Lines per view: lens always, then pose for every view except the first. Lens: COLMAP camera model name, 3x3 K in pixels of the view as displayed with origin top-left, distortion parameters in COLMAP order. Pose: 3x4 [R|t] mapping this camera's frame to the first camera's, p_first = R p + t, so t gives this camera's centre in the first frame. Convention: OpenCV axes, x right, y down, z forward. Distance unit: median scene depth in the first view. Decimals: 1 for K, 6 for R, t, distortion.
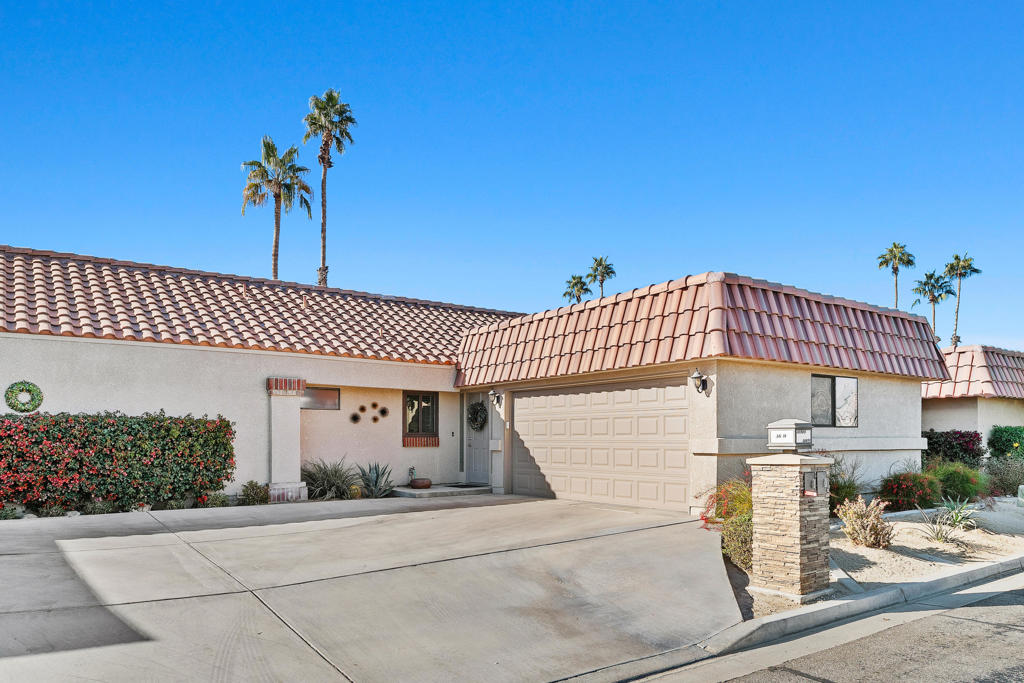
lens RADIAL K [[671.1, 0, 490.9], [0, 671.1, 432.7], [0, 0, 1]] dist [-0.000313, -0.000703]
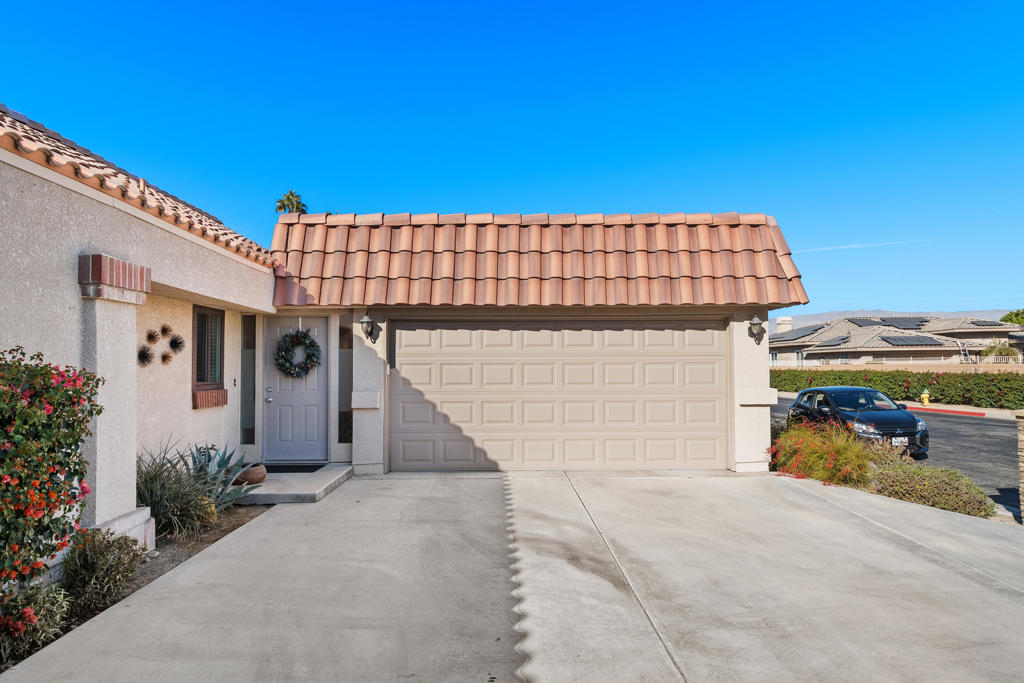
lens RADIAL K [[671.1, 0, 506.4], [0, 671.1, 341.7], [0, 0, 1]] dist [-0.000313, -0.000703]
pose [[0.576295, 0.029681, 0.816702, -0.500169], [-0.004088, 0.999432, -0.033438, -0.018816], [-0.817231, 0.015932, 0.576090, 0.569370]]
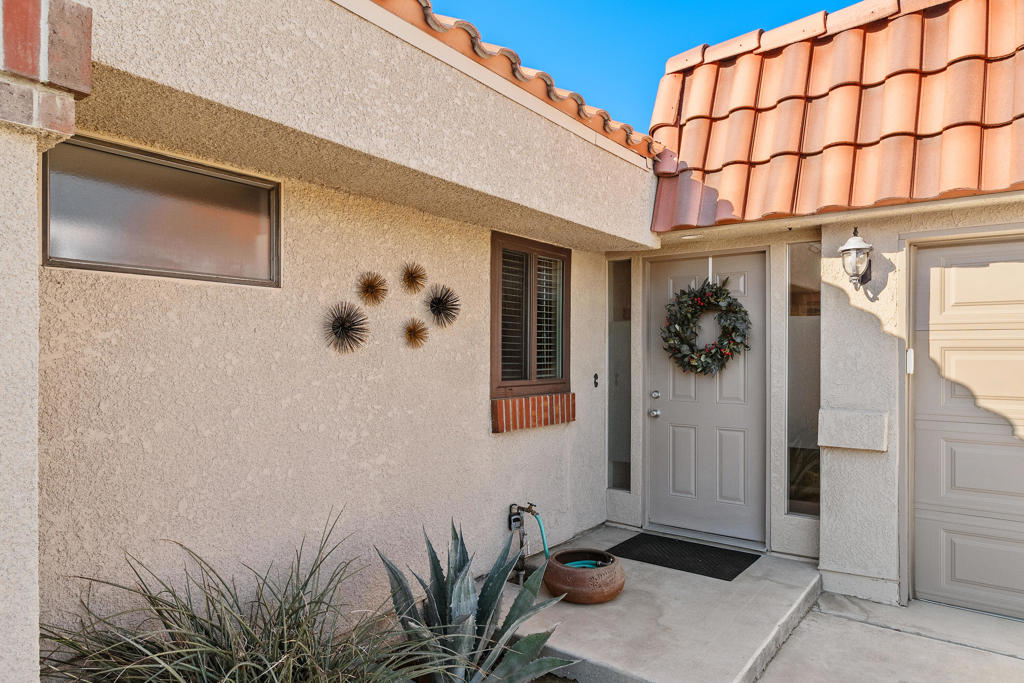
lens RADIAL K [[649.4, 0, 514.0], [0, 649.4, 354.3], [0, 0, 1]] dist [-0.003593, -0.006955]
pose [[0.954110, 0.004862, 0.299416, -0.238823], [-0.008188, 0.999918, 0.009853, -0.017058], [-0.299343, -0.011853, 0.954072, 0.868078]]
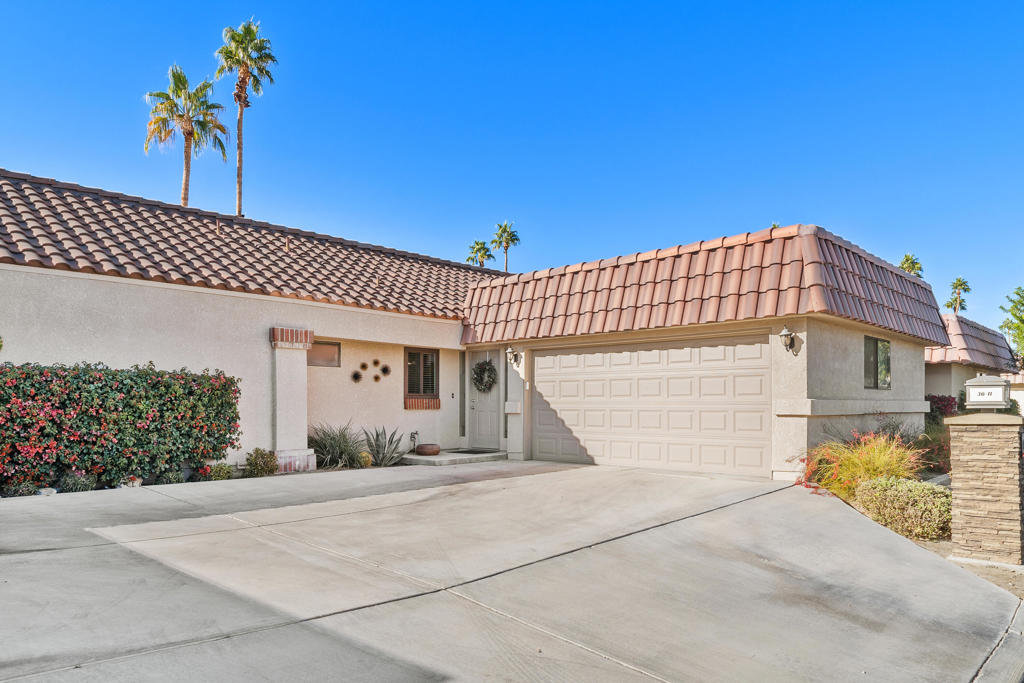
lens RADIAL K [[671.1, 0, 500.1], [0, 671.1, 398.6], [0, 0, 1]] dist [-0.000313, -0.000703]
pose [[0.983336, 0.005129, 0.181723, -0.197895], [-0.005086, 0.999987, -0.000701, 0.007843], [-0.181725, -0.000235, 0.983349, 0.104842]]
